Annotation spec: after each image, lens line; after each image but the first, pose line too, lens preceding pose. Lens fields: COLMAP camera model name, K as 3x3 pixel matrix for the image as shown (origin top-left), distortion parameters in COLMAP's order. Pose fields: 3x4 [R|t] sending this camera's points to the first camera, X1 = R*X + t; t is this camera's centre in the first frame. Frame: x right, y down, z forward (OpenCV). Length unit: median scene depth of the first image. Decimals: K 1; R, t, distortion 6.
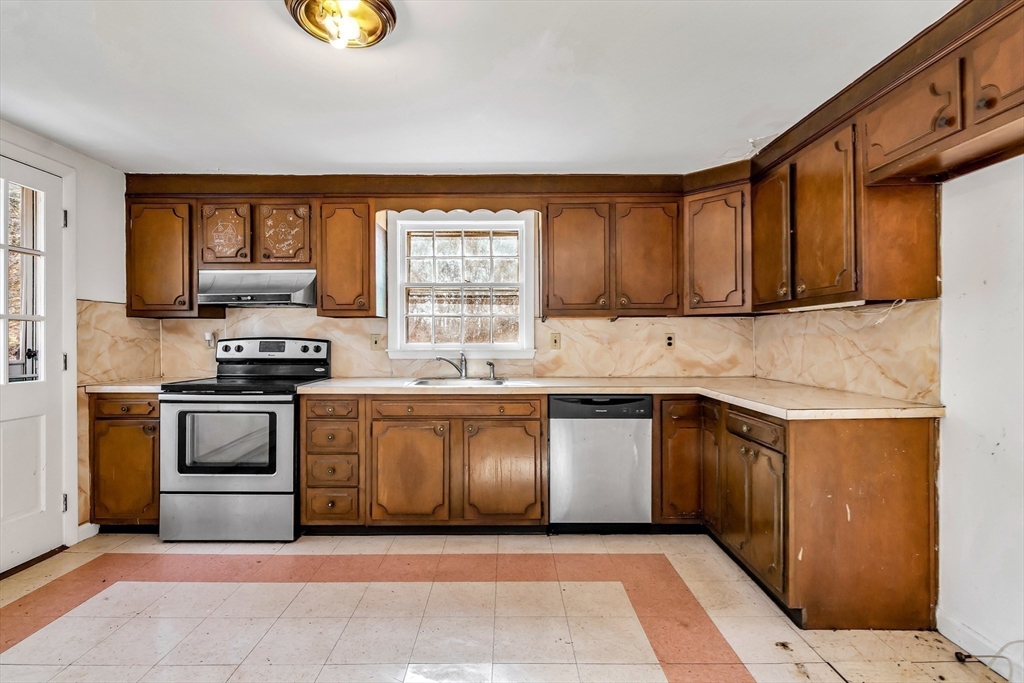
lens RADIAL K [[497.6, 0, 505.7], [0, 497.6, 340.9], [0, 0, 1]] dist [0.000344, -0.000185]
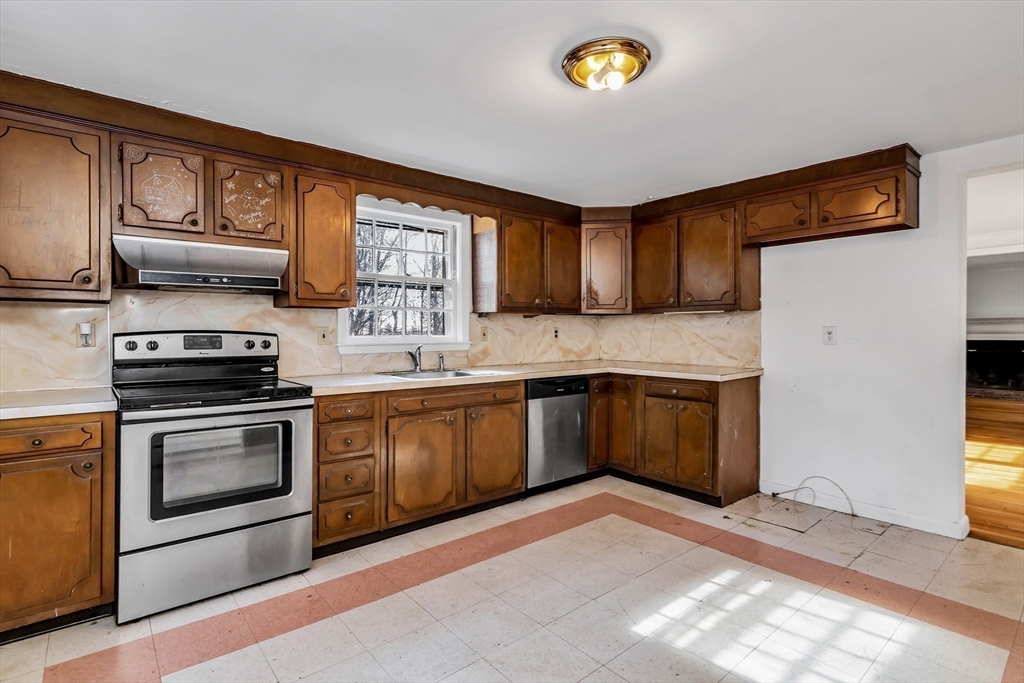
lens RADIAL K [[500.1, 0, 510.1], [0, 500.1, 332.2], [0, 0, 1]] dist [0.000280, 0.000011]
pose [[0.771807, -0.000996, 0.635856, -0.651043], [0.002113, 0.999997, -0.000998, -0.002701], [-0.635853, 0.002113, 0.771807, 0.106057]]
